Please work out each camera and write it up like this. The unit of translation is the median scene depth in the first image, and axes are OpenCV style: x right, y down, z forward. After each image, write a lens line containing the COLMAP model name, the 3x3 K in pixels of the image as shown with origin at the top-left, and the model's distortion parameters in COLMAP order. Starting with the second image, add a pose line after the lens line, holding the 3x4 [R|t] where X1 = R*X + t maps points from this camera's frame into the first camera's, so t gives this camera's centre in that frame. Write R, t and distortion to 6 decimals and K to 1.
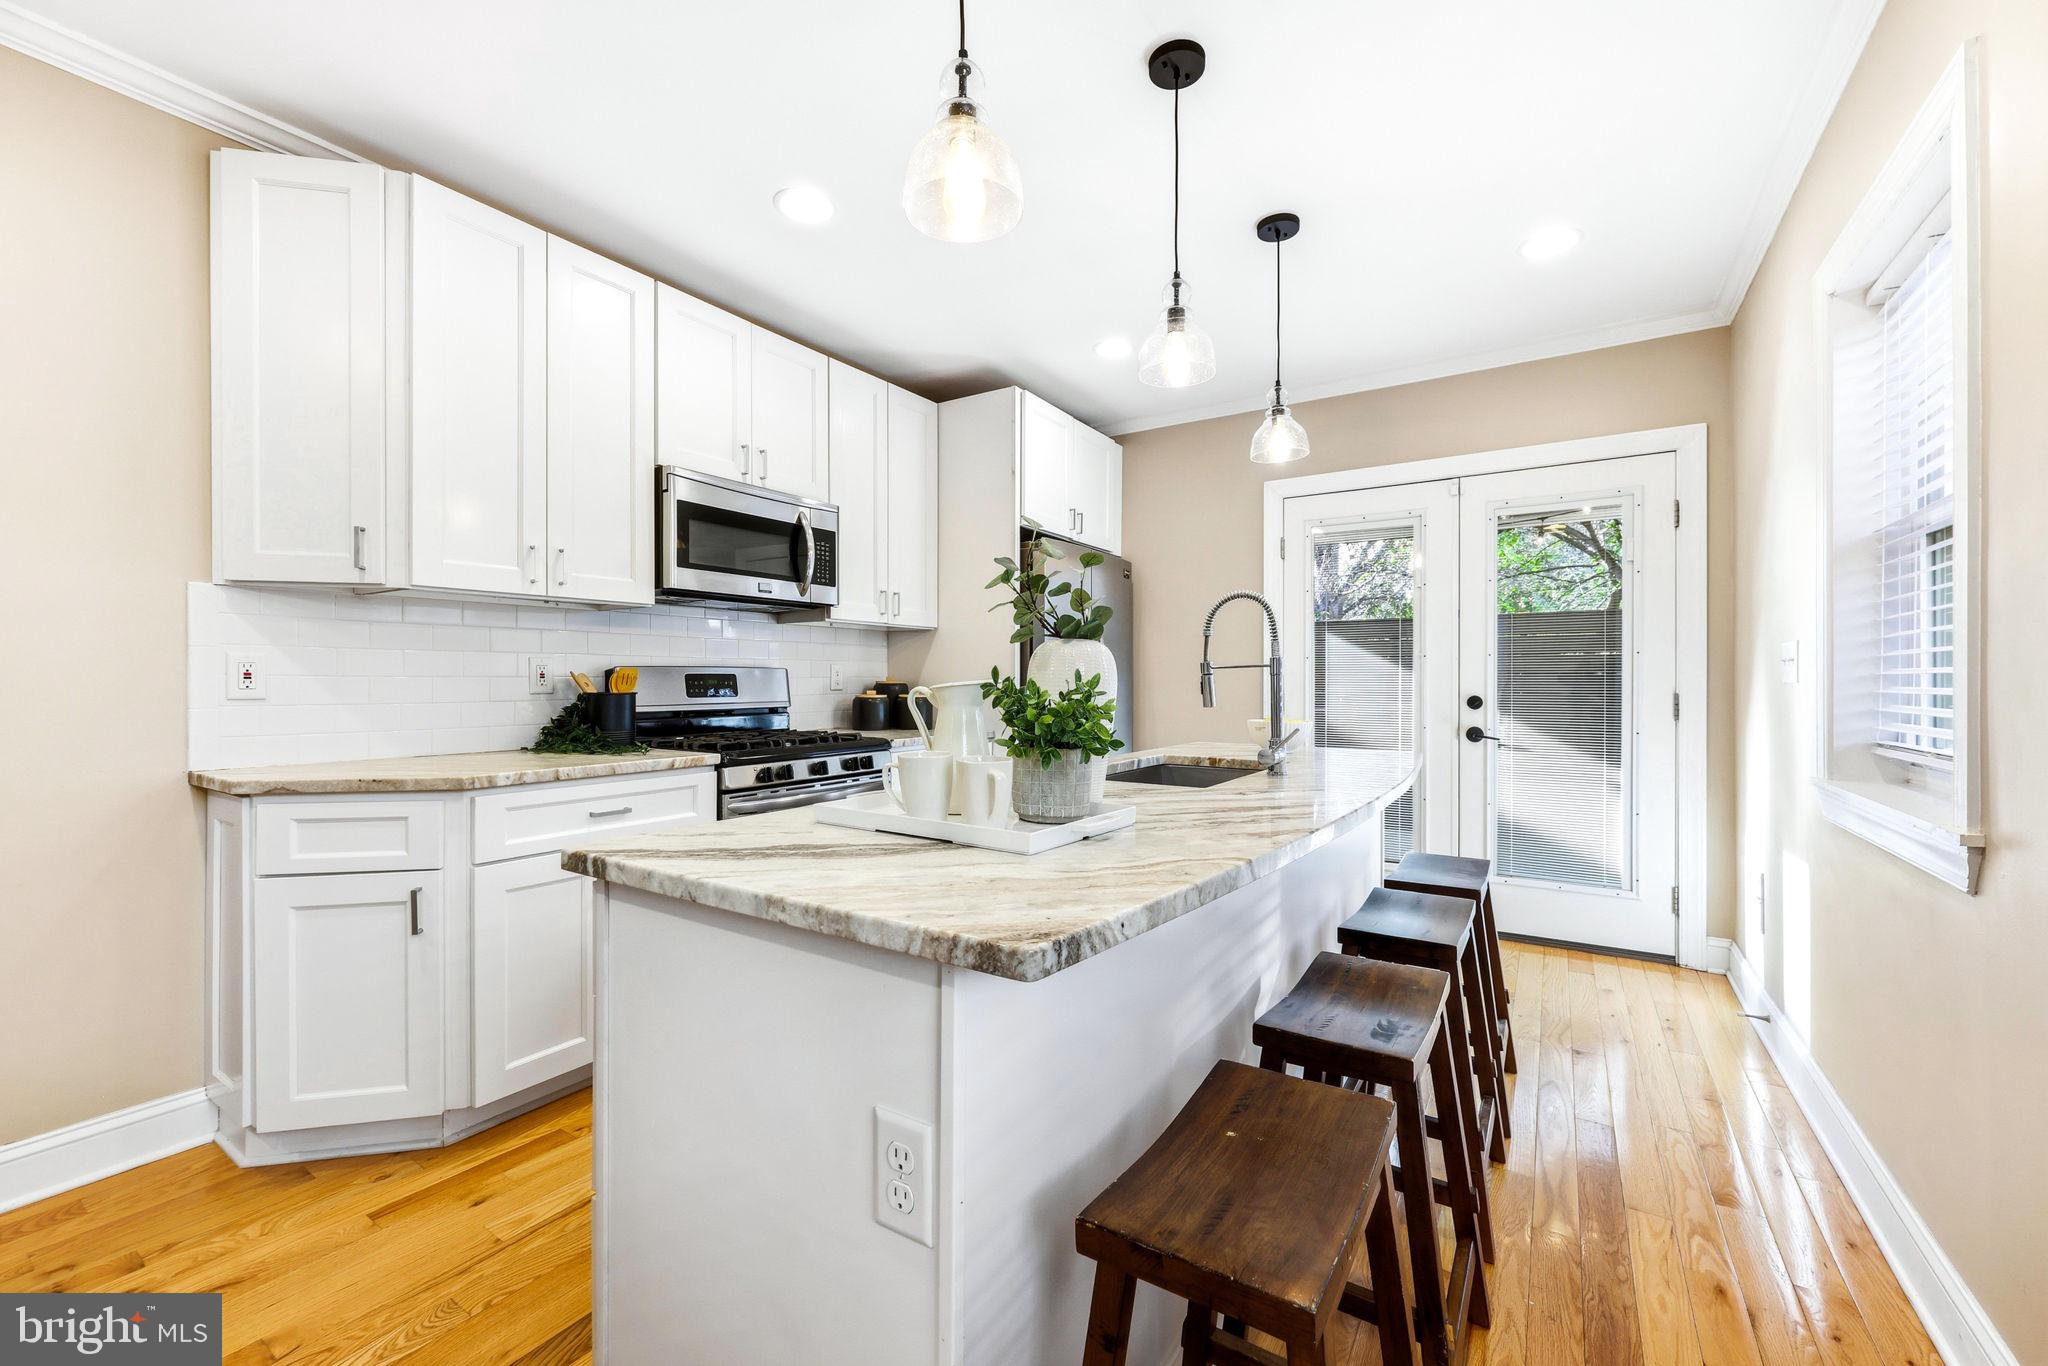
lens RADIAL K [[836.4, 0, 1033.6], [0, 836.4, 680.3], [0, 0, 1]] dist [-0.000635, 0.000488]
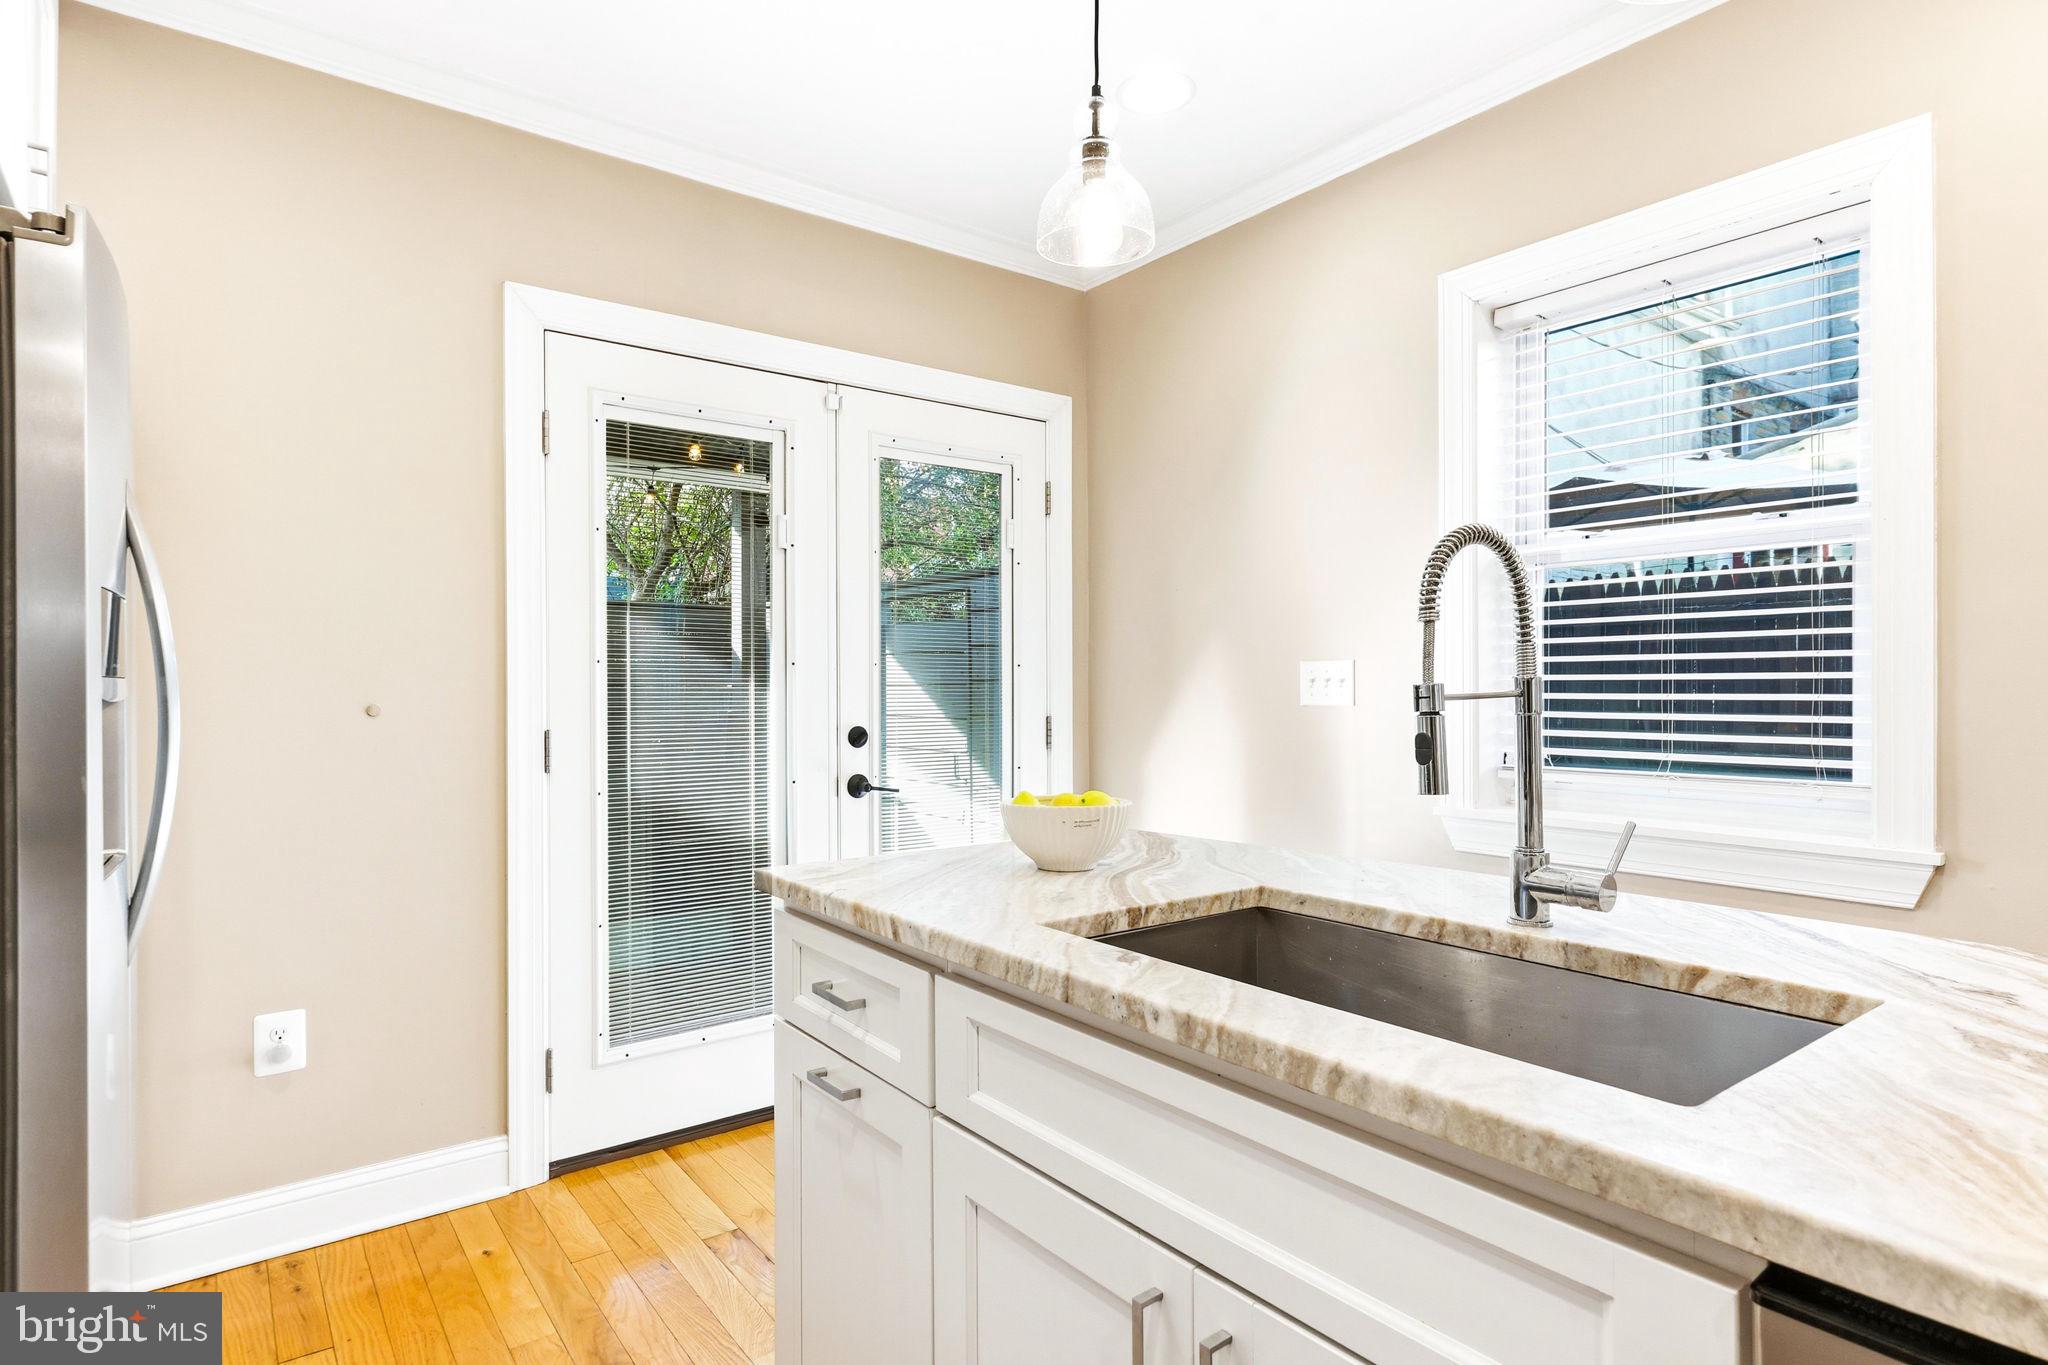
lens RADIAL K [[1074.4, 0, 1026.3], [0, 1074.4, 688.4], [0, 0, 1]] dist [-0.000524, 0.001000]
pose [[0.344304, -0.002817, 0.938854, -0.288451], [0.002800, 0.999994, 0.001973, -0.016971], [-0.938854, 0.001949, 0.344309, 0.806380]]
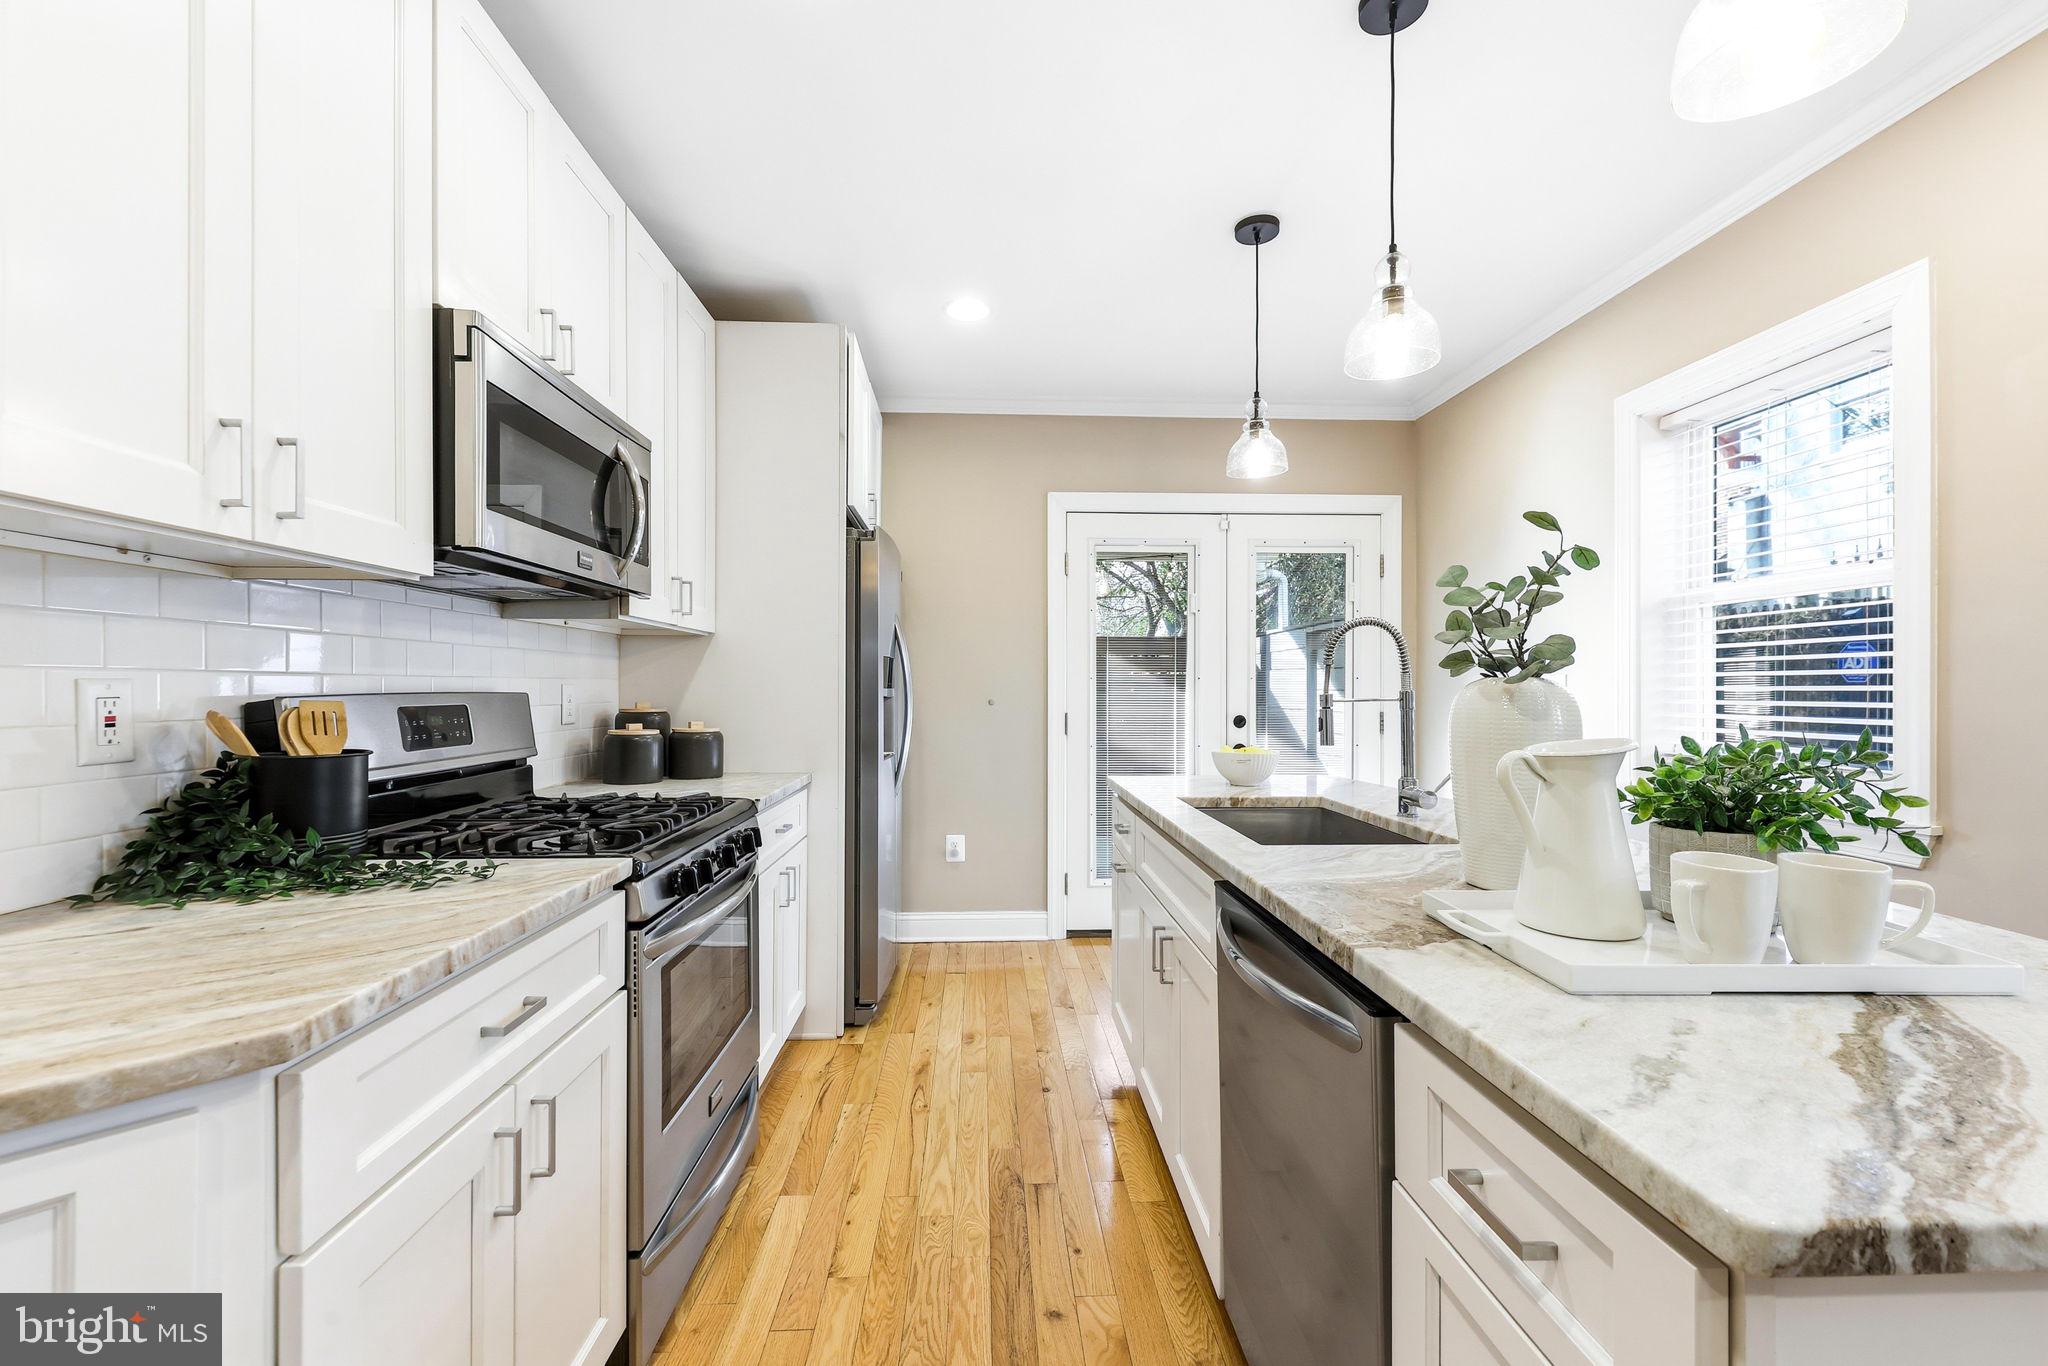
lens RADIAL K [[836.4, 0, 1031.8], [0, 836.4, 687.5], [0, 0, 1]] dist [-0.000635, 0.000488]
pose [[0.811378, 0.001063, 0.584521, -0.453910], [-0.000347, 0.999999, -0.001336, -0.022560], [-0.584522, 0.000881, 0.811378, 0.371872]]
